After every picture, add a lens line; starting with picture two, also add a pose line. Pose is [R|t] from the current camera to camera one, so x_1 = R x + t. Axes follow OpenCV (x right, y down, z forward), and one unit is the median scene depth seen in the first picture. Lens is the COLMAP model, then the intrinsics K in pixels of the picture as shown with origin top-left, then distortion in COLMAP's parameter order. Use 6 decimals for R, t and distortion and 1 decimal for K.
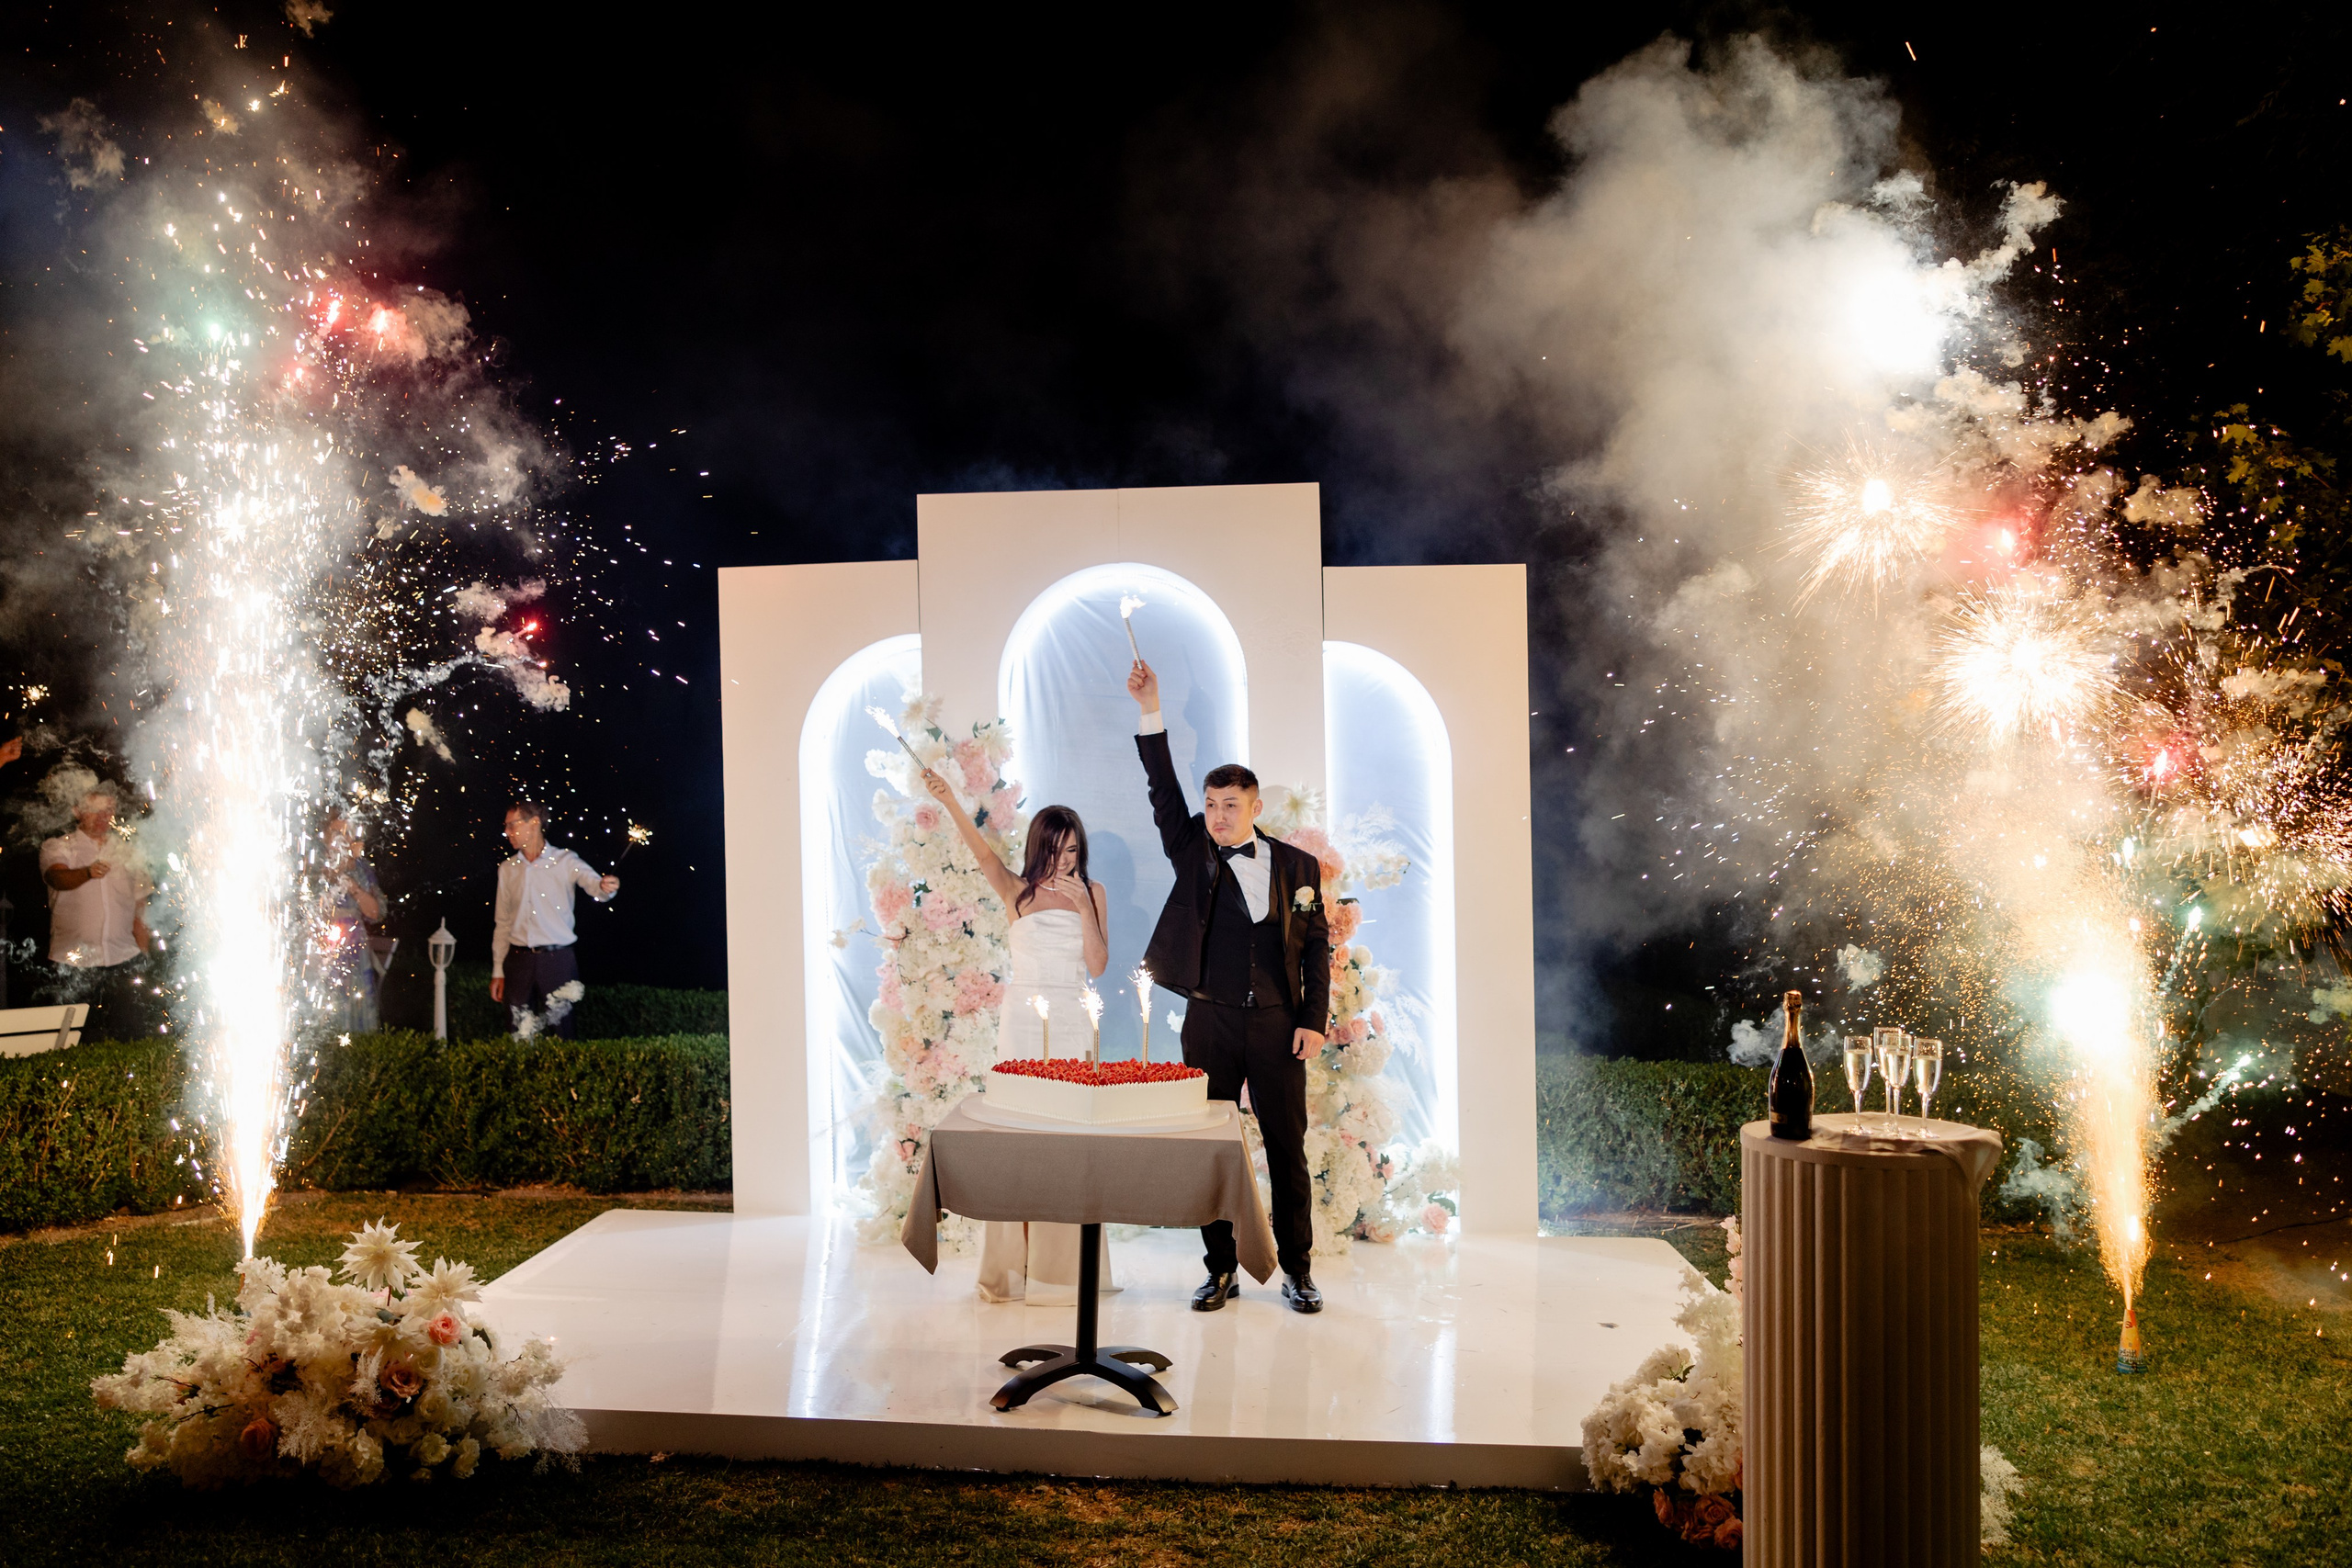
lens RADIAL K [[1864.4, 0, 1184.3], [0, 1864.4, 783.7], [0, 0, 1]] dist [0.007808, -0.004424]
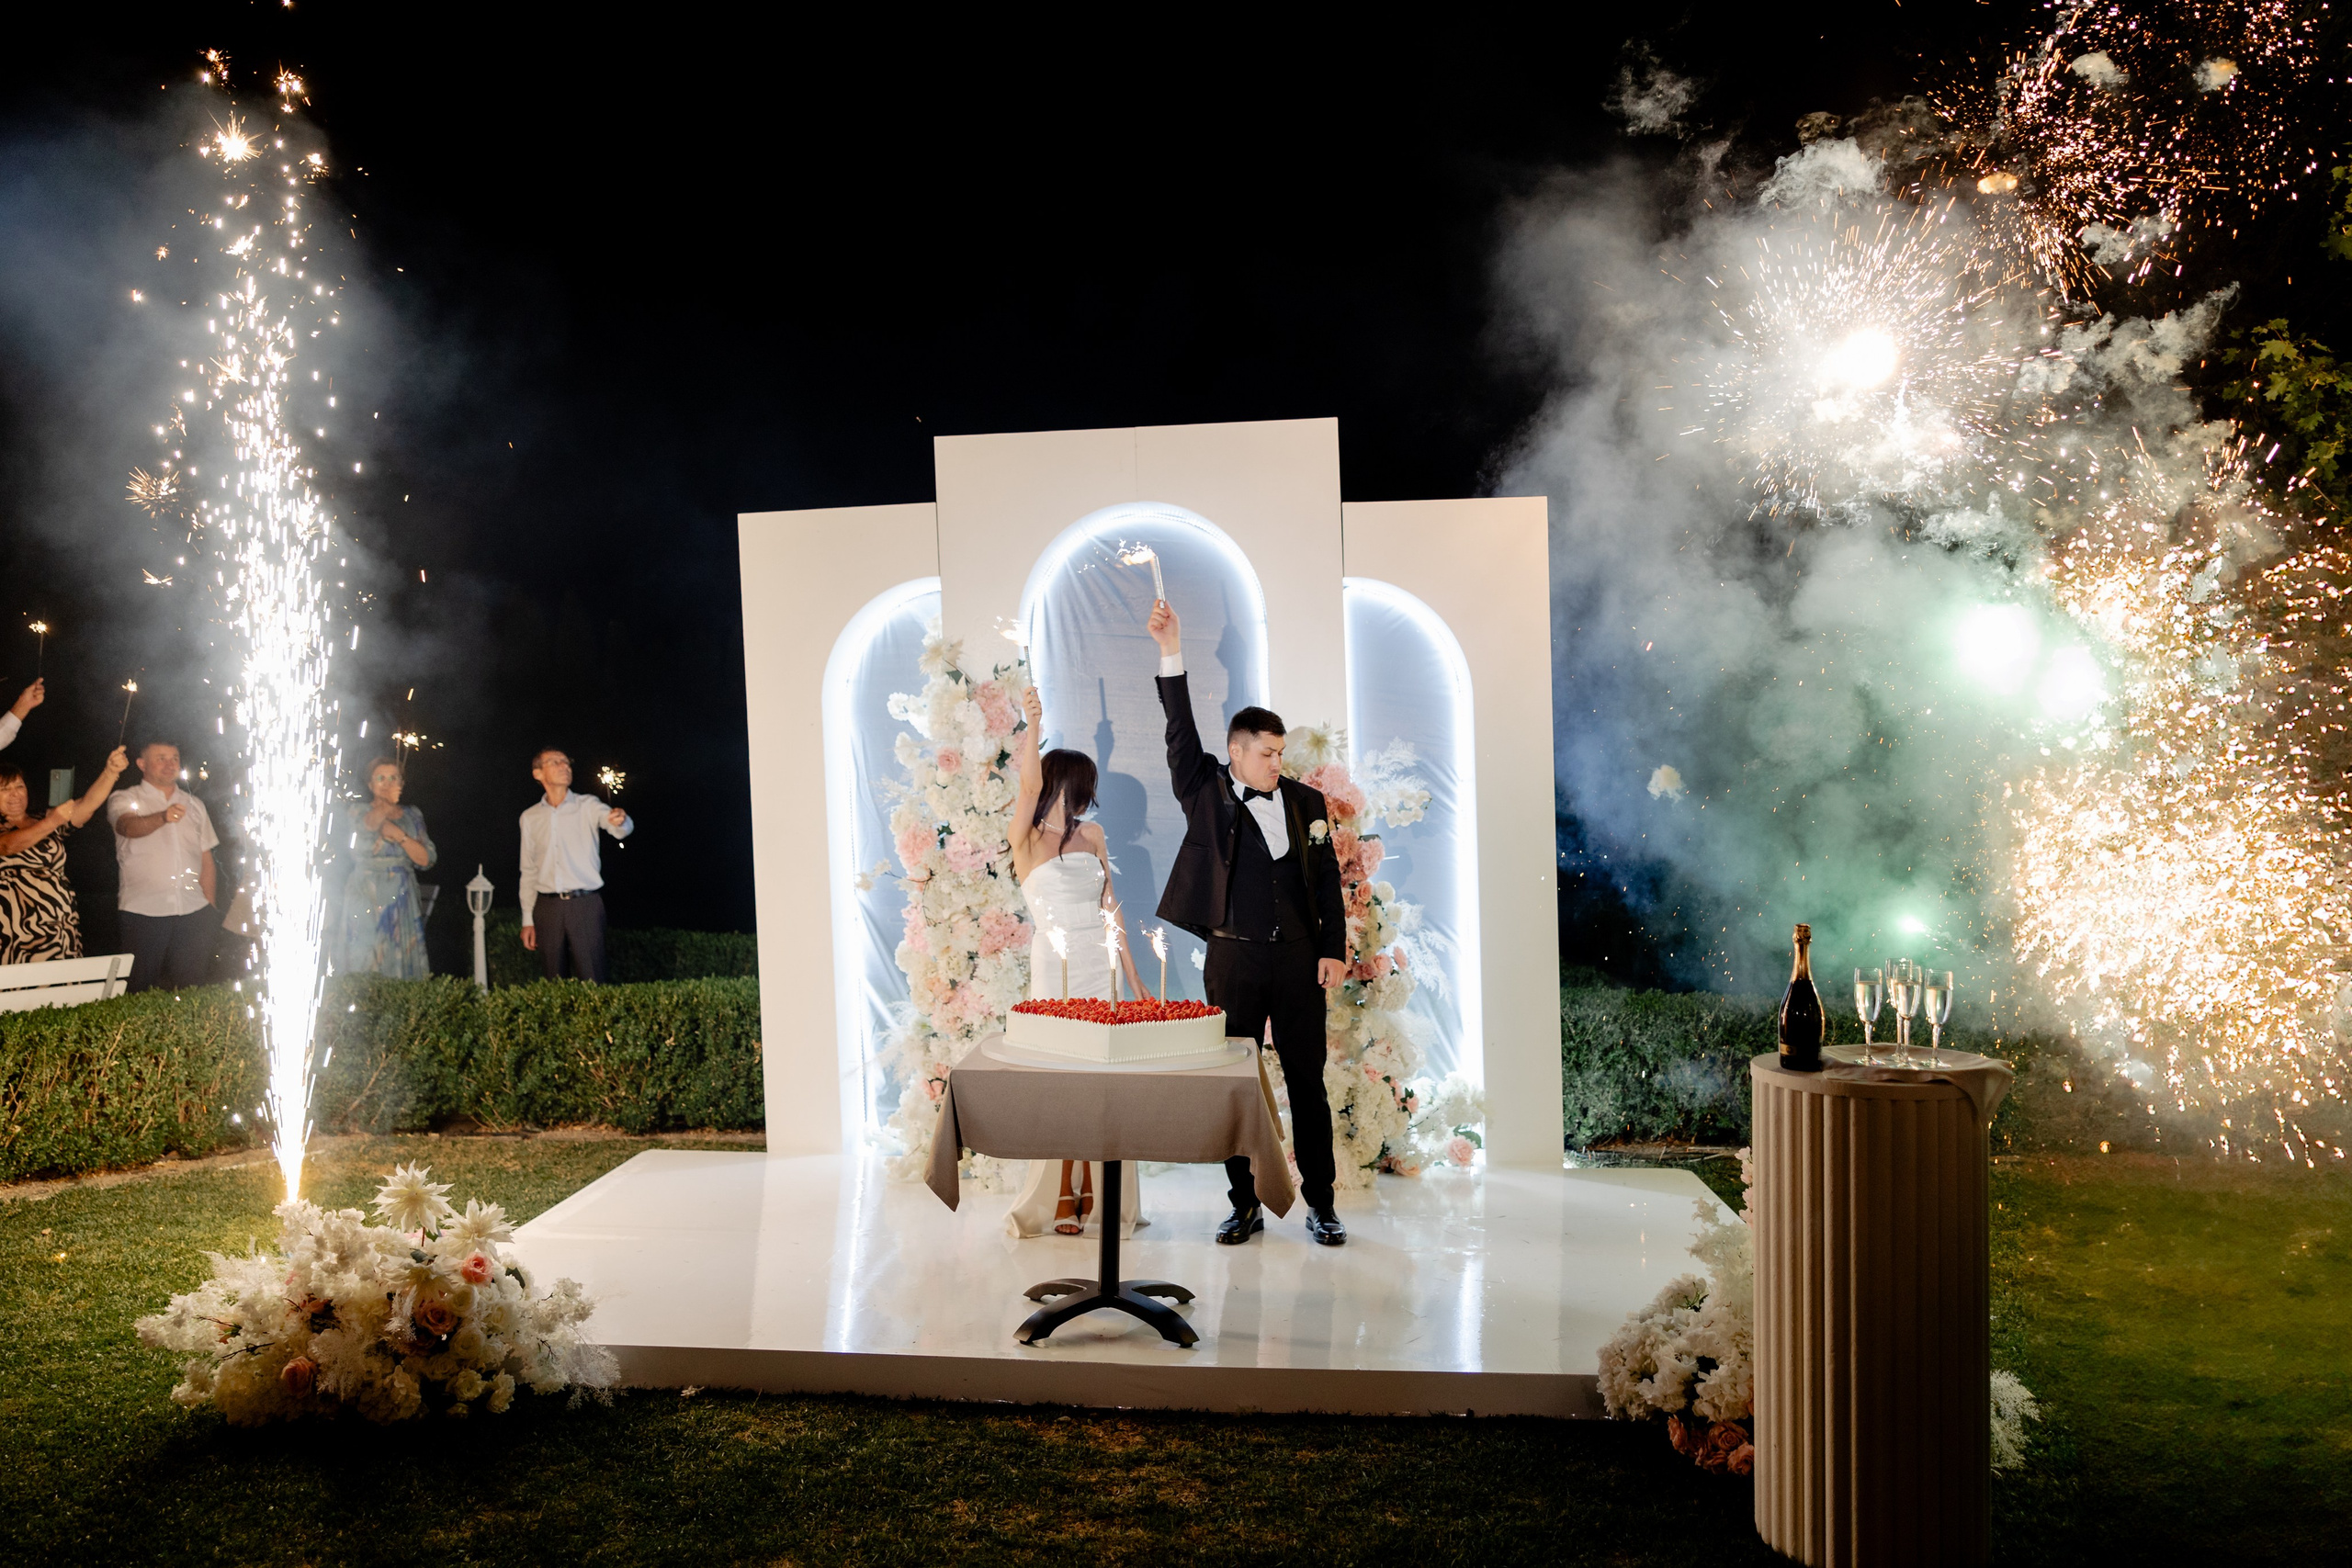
lens RADIAL K [[1864.4, 0, 1183.7], [0, 1864.4, 785.4], [0, 0, 1]] dist [0.007808, -0.004424]
pose [[0.999657, -0.013639, -0.022370, 0.010621], [0.014405, 0.999302, 0.034465, -0.000923], [0.021884, -0.034775, 0.999156, -0.001345]]
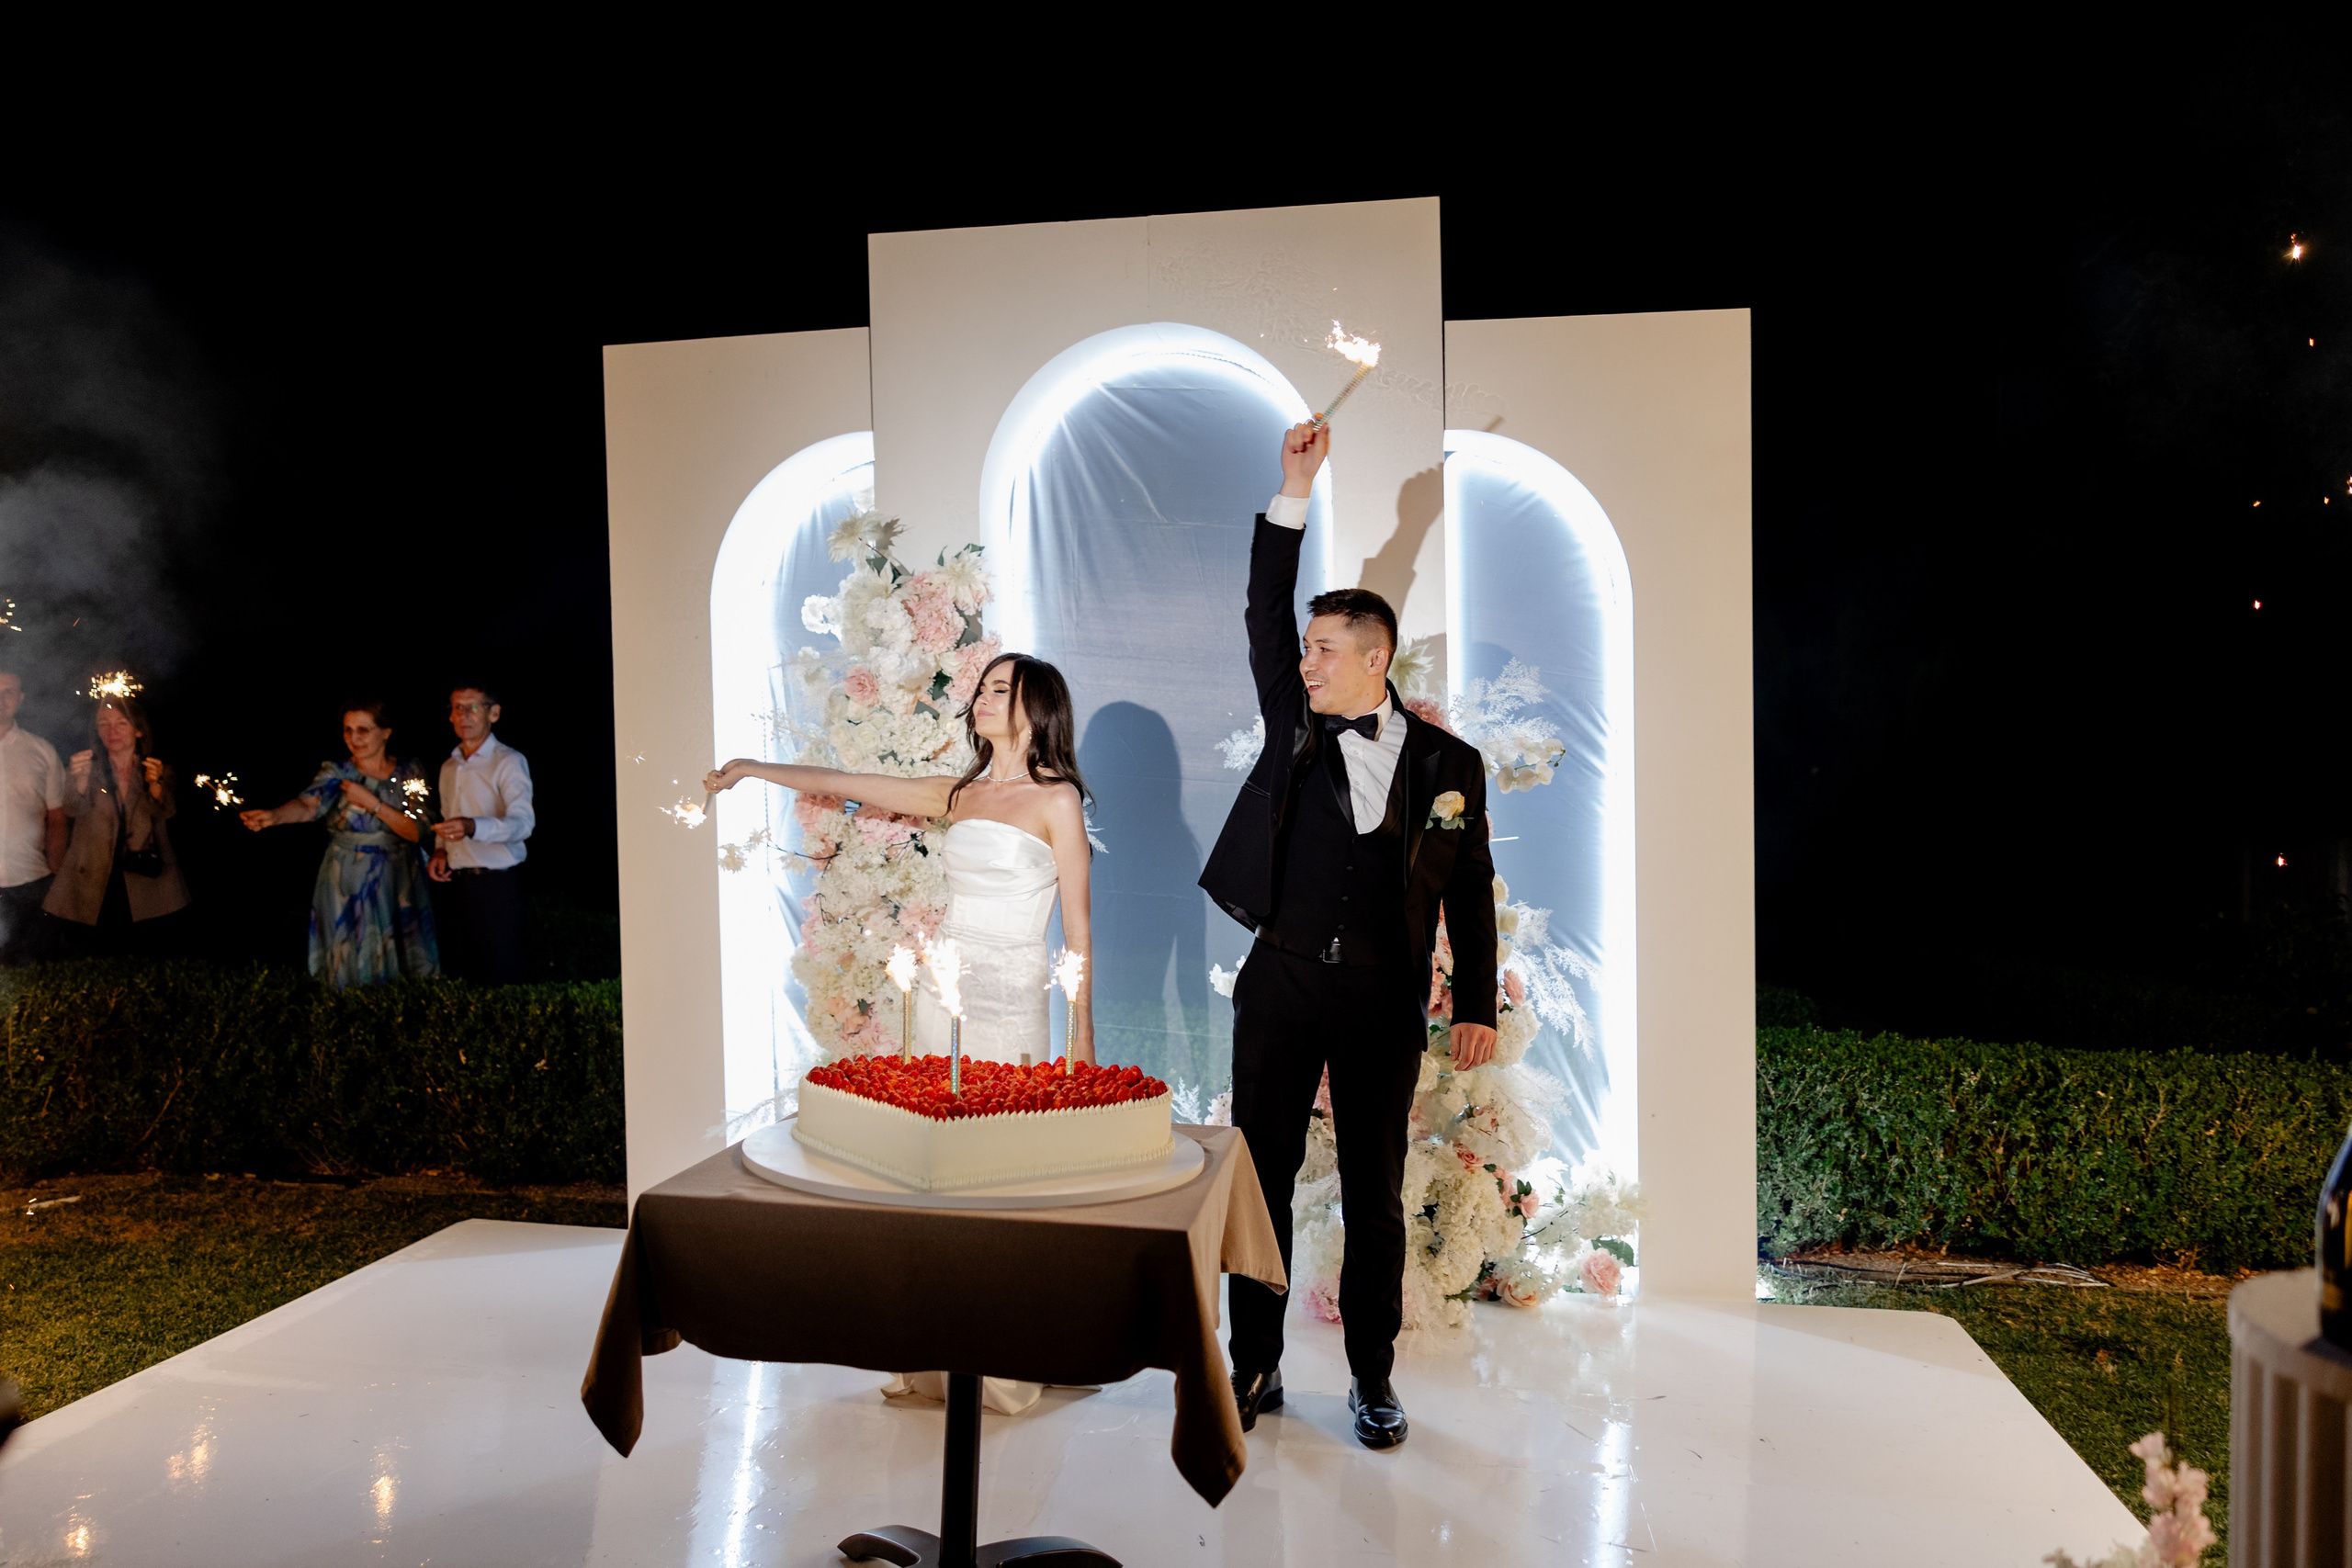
lens RADIAL K [[1864.4, 0, 1173.1], [0, 1864.4, 786.6], [0, 0, 1]] dist [0.007808, -0.004424]
pose [[0.992574, 0.004212, -0.121569, 0.061870], [0.000794, 0.999155, 0.041100, 0.027257], [0.121640, -0.040891, 0.991732, 0.314418]]
